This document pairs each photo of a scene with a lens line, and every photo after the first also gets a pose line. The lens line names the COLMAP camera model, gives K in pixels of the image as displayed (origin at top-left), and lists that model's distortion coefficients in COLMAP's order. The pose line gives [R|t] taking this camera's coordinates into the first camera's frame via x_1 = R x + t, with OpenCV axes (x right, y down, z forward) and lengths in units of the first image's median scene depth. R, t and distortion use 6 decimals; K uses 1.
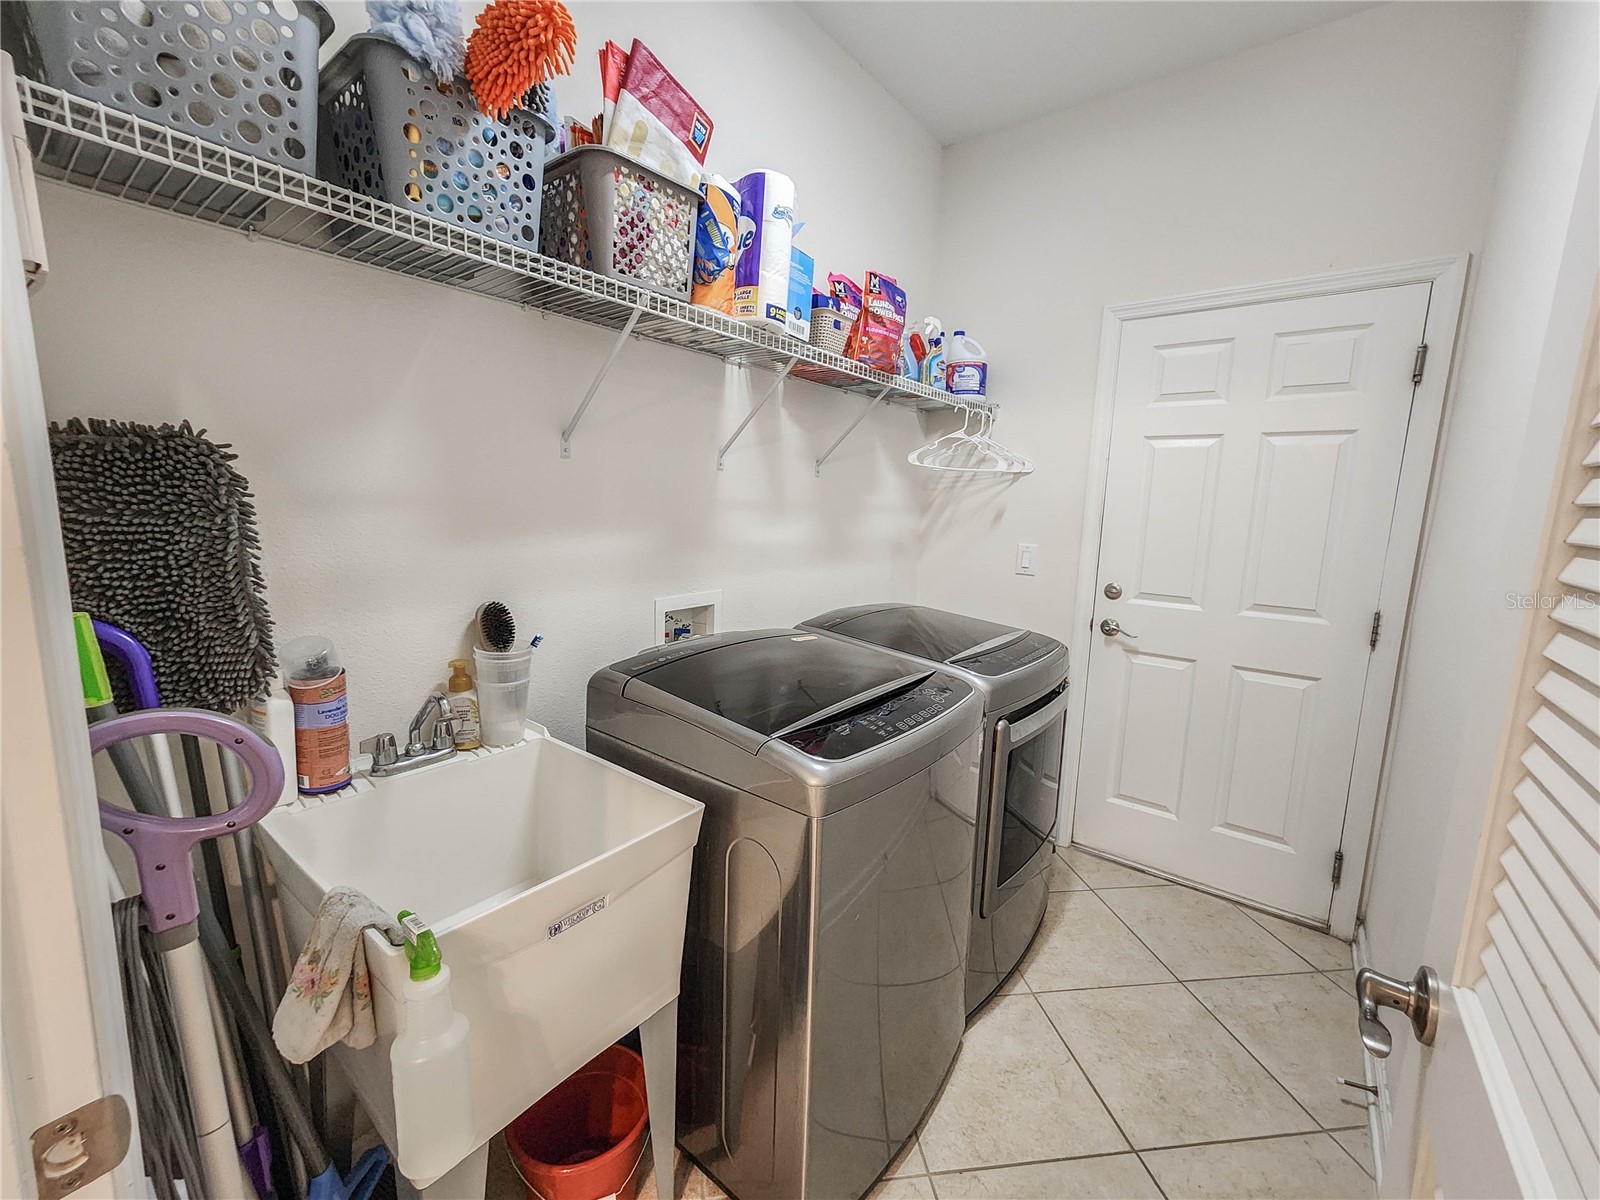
lens RADIAL K [[645.4, 0, 806.3], [0, 645.4, 595.8], [0, 0, 1]] dist [0.002405, 0.002500]
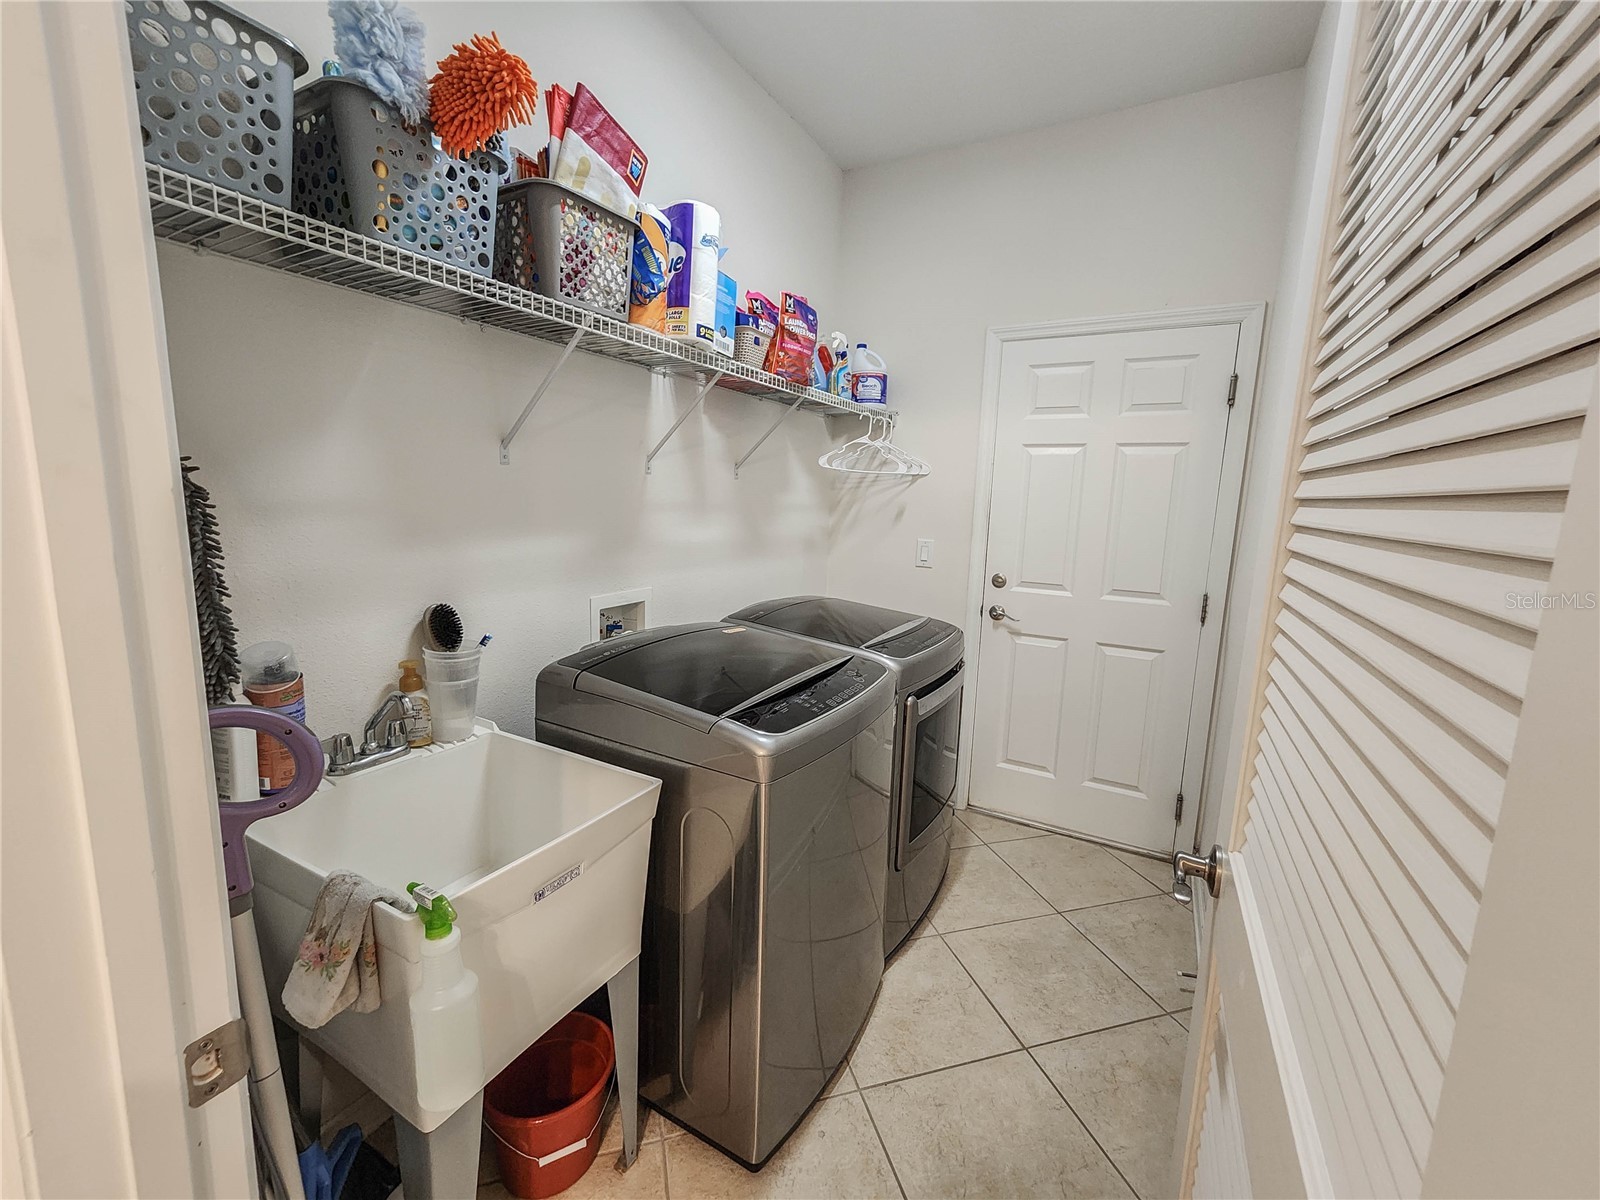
lens RADIAL K [[659.5, 0, 800.0], [0, 659.5, 595.2], [0, 0, 1]] dist [0.006776, 0.000224]
pose [[0.987774, -0.022834, 0.154214, -0.076915], [0.021072, 0.999693, 0.013052, -0.006370], [-0.154464, -0.009642, 0.987951, -0.140734]]
